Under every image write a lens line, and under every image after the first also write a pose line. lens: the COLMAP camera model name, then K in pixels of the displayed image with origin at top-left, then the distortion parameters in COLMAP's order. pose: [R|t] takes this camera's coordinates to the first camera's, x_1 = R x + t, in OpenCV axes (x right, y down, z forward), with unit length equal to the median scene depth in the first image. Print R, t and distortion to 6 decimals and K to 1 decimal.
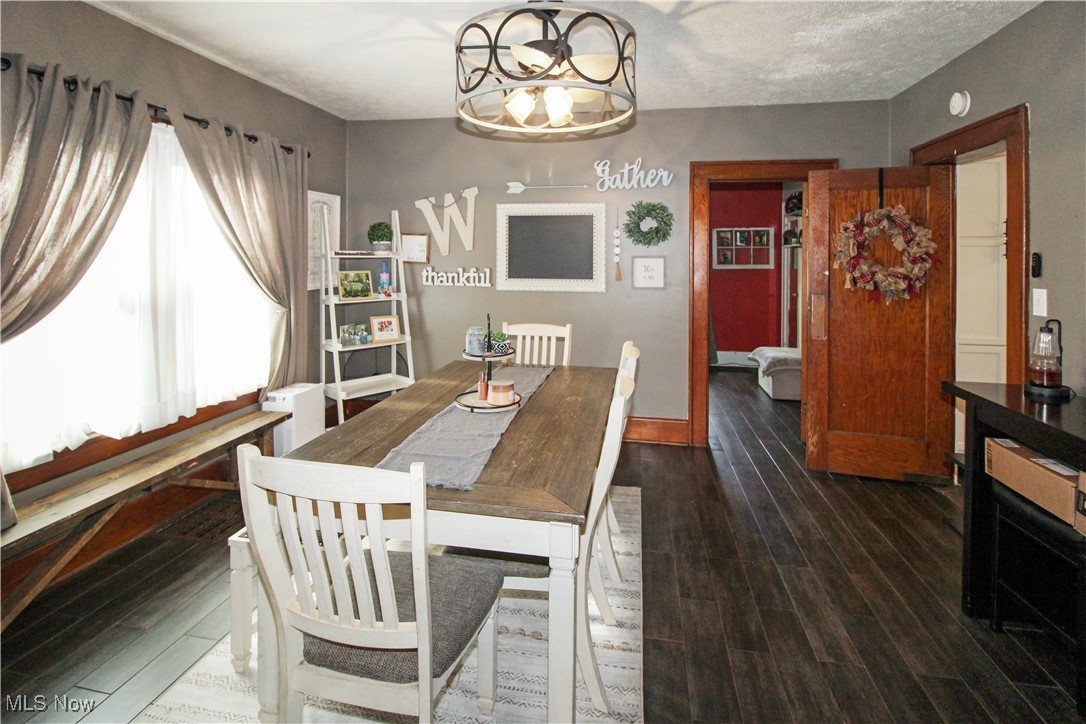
lens RADIAL K [[530.5, 0, 529.6], [0, 530.5, 265.1], [0, 0, 1]] dist [-0.004772, -0.006809]
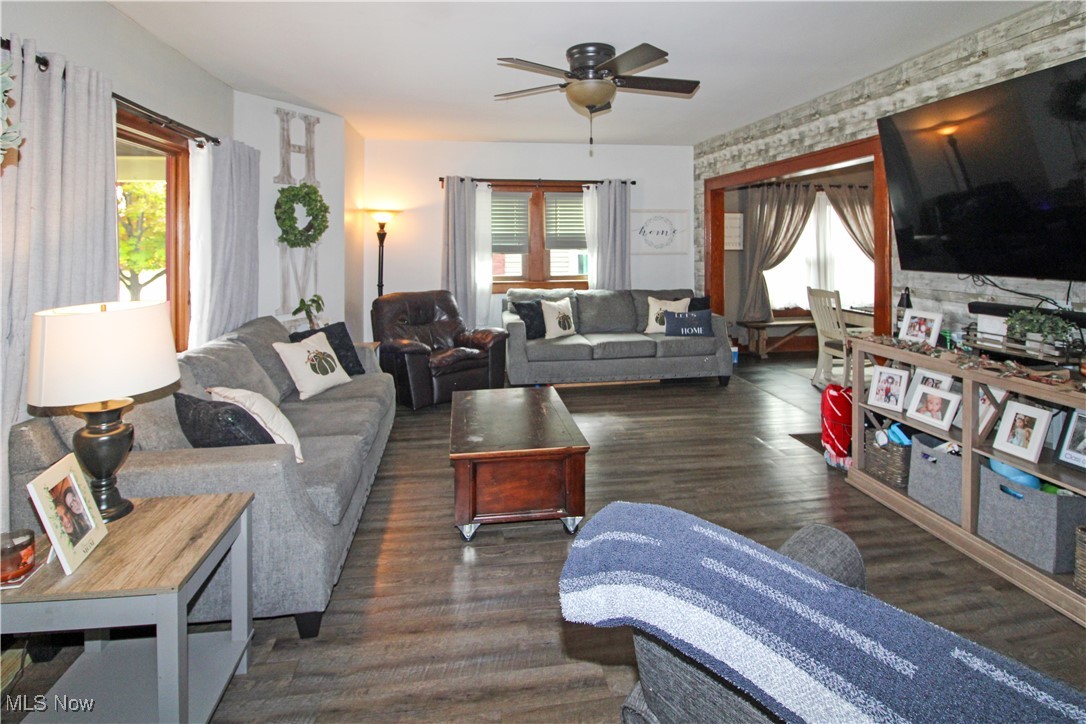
lens RADIAL K [[531.9, 0, 511.7], [0, 531.9, 240.7], [0, 0, 1]] dist [-0.001332, -0.008473]
pose [[0.329337, -0.009428, -0.944165, 0.920400], [-0.010574, 0.999851, -0.013672, 0.015320], [0.944153, 0.014486, 0.329188, -0.932847]]
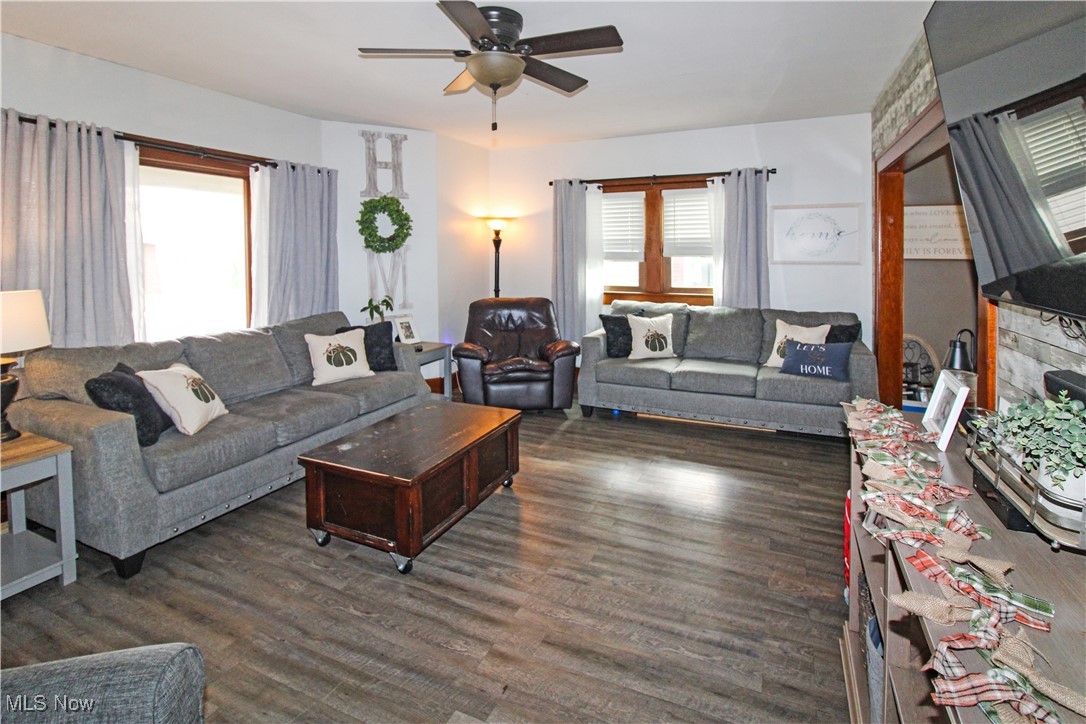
lens RADIAL K [[519.5, 0, 529.7], [0, 519.5, 262.8], [0, 0, 1]] dist [-0.003316, -0.008315]
pose [[-0.224482, 0.016830, -0.974333, 0.831845], [-0.013992, 0.999692, 0.020492, 0.011504], [0.974378, 0.018233, -0.224177, -0.315566]]
